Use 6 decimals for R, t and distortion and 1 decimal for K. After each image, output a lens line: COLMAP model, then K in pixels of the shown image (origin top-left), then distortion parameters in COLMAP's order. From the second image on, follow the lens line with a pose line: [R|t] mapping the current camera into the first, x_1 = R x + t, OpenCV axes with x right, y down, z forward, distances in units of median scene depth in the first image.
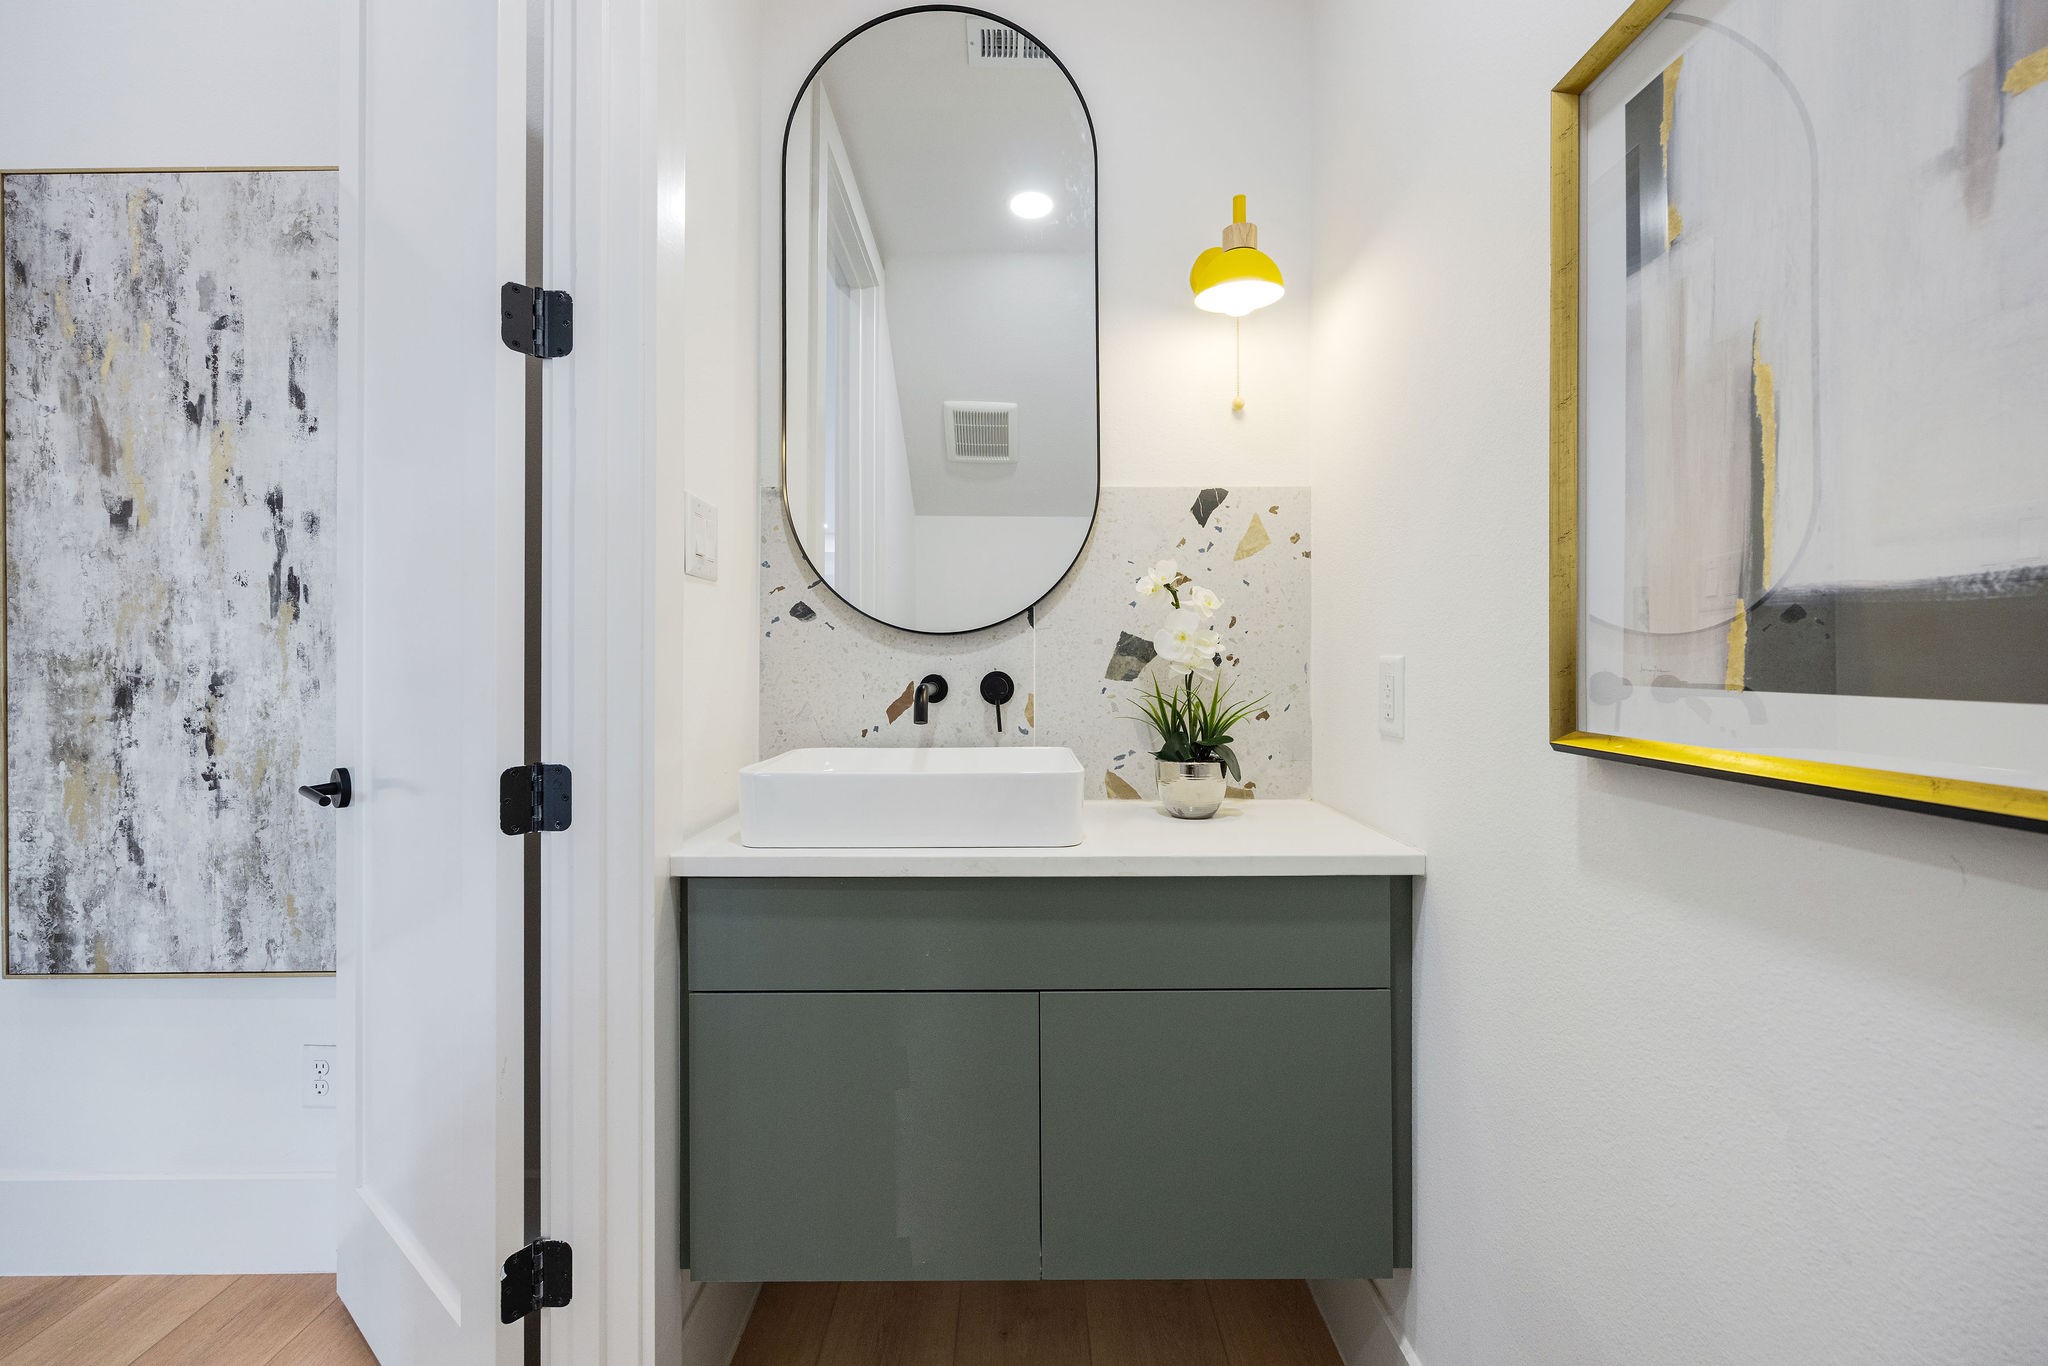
lens RADIAL K [[804.3, 0, 1017.7], [0, 804.3, 667.1], [0, 0, 1]] dist [-0.000636, 0.000705]
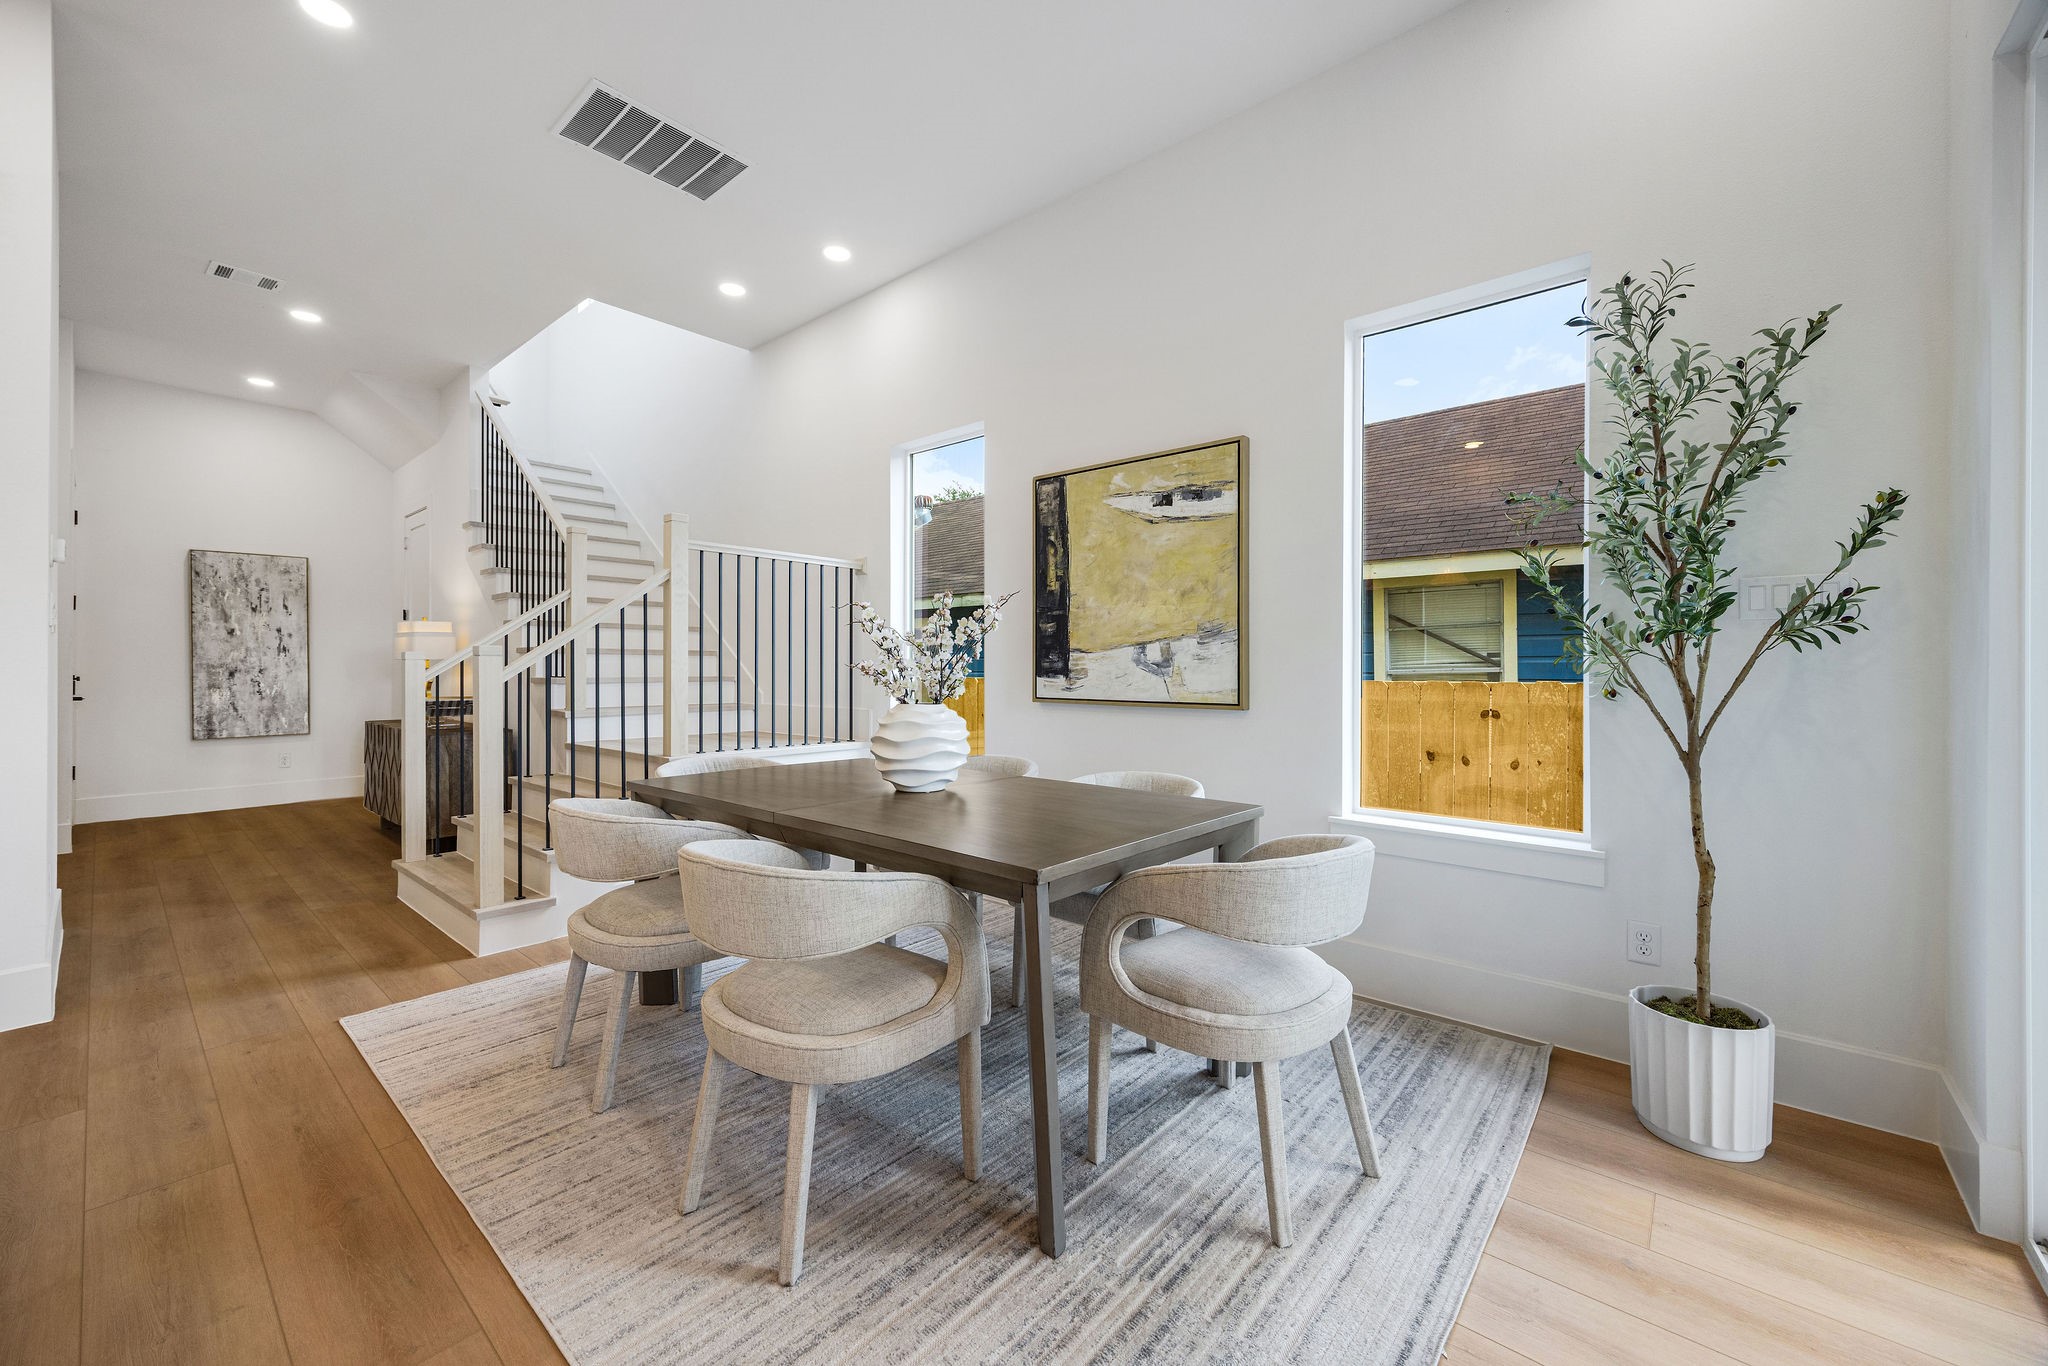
lens RADIAL K [[804.3, 0, 1017.7], [0, 804.3, 667.1], [0, 0, 1]] dist [-0.000636, 0.000705]
pose [[0.660030, 0.003169, 0.751232, -1.572494], [-0.003679, 0.999993, -0.000986, -0.011244], [-0.751230, -0.002113, 0.660037, -5.058690]]
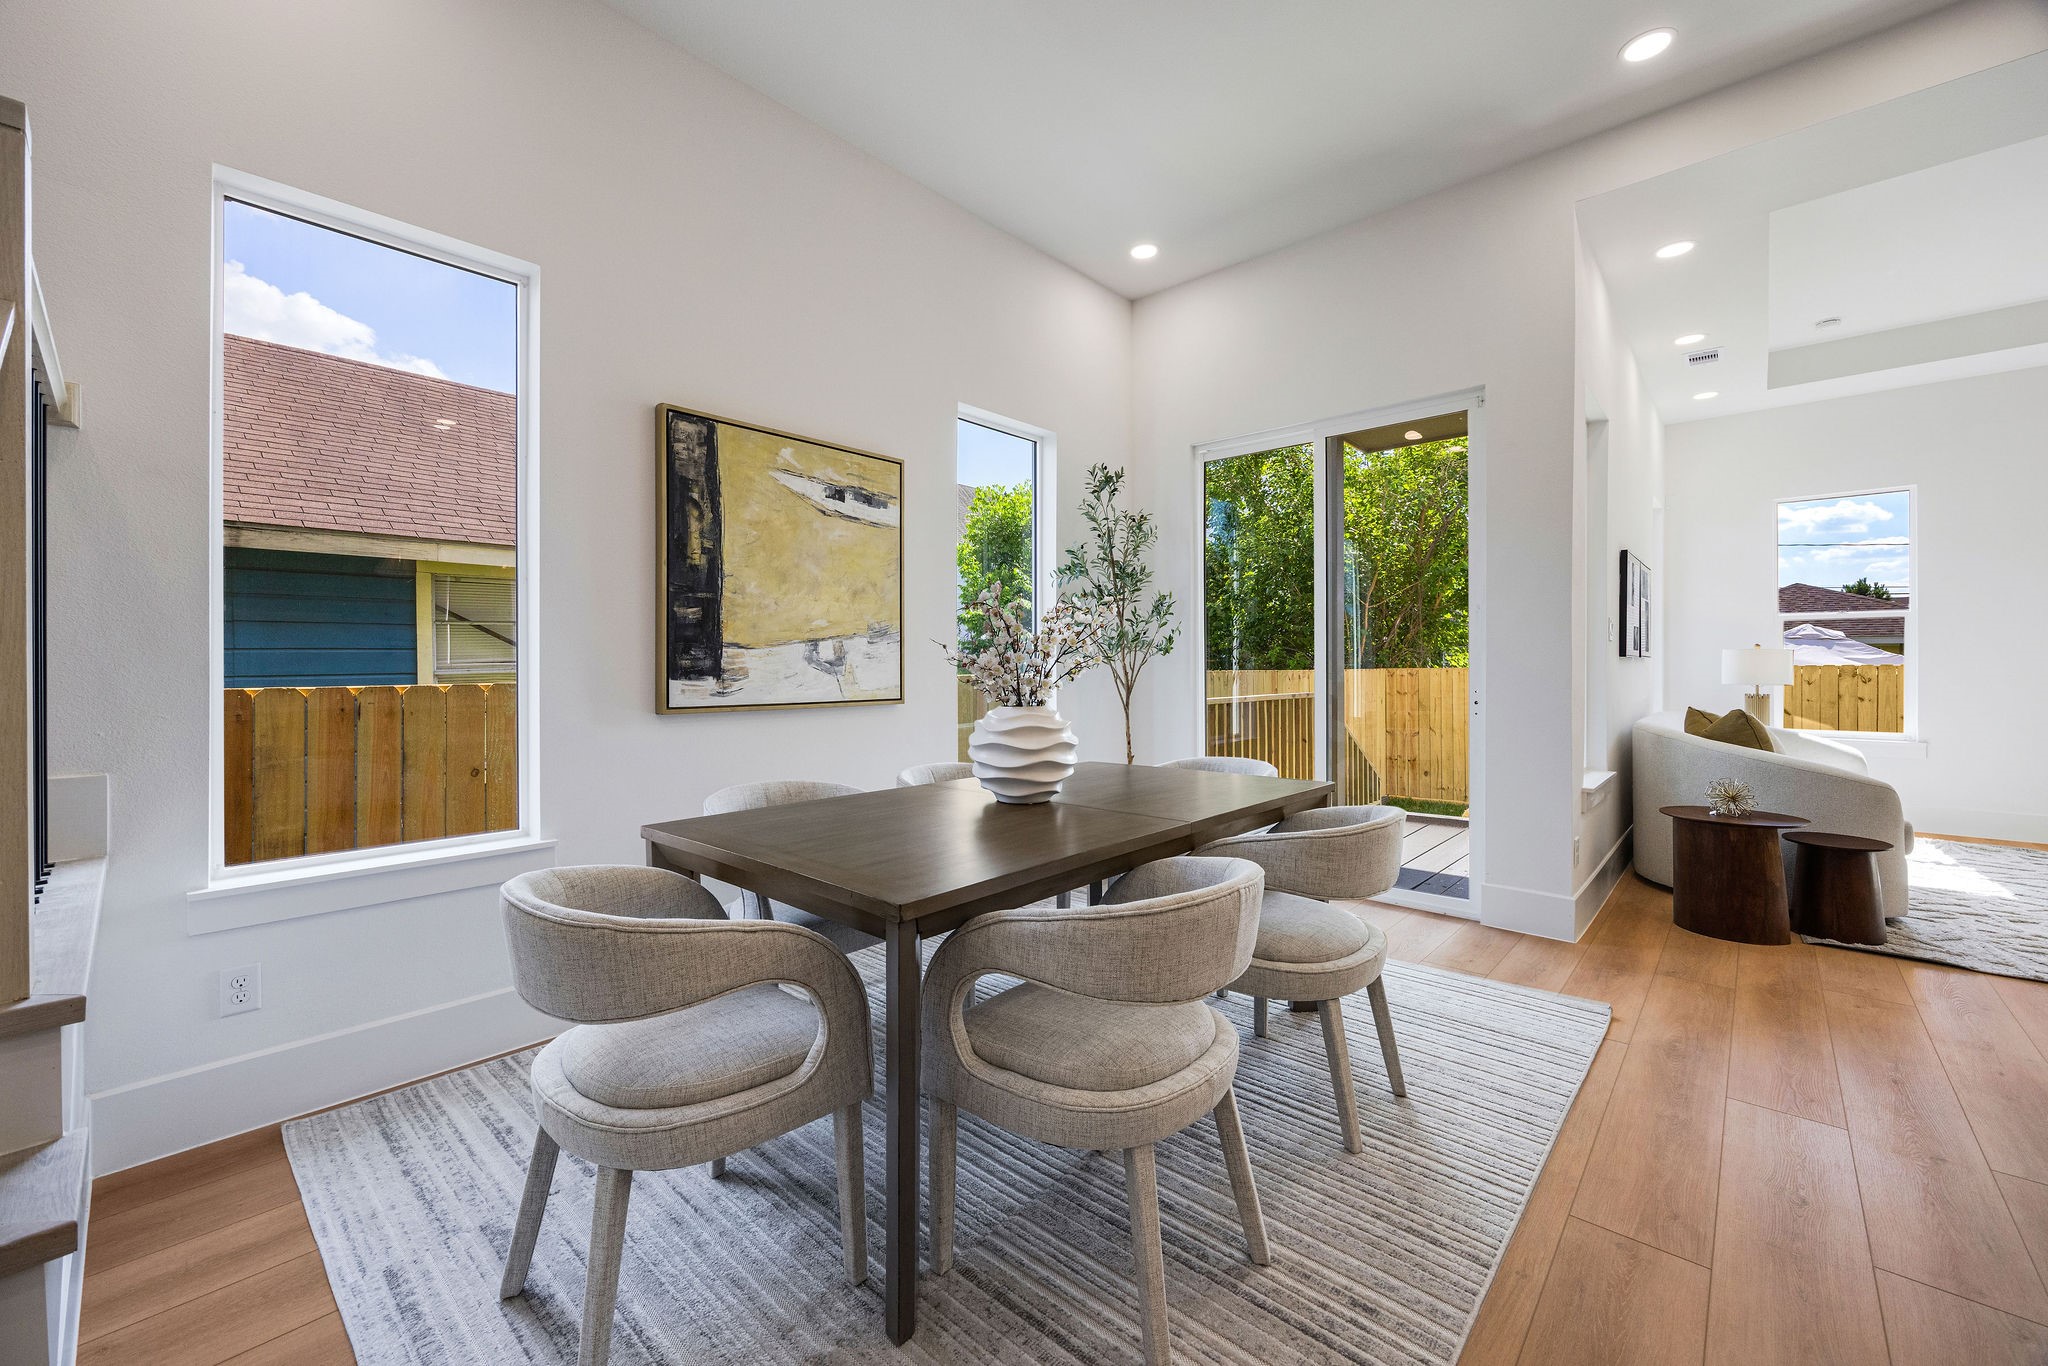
lens RADIAL K [[804.3, 0, 1017.7], [0, 804.3, 667.1], [0, 0, 1]] dist [-0.000636, 0.000705]
pose [[-0.733556, 0.002527, 0.679625, -1.468311], [0.003555, 0.999994, 0.000118, -0.009403], [-0.679620, 0.002503, -0.733560, -2.637139]]
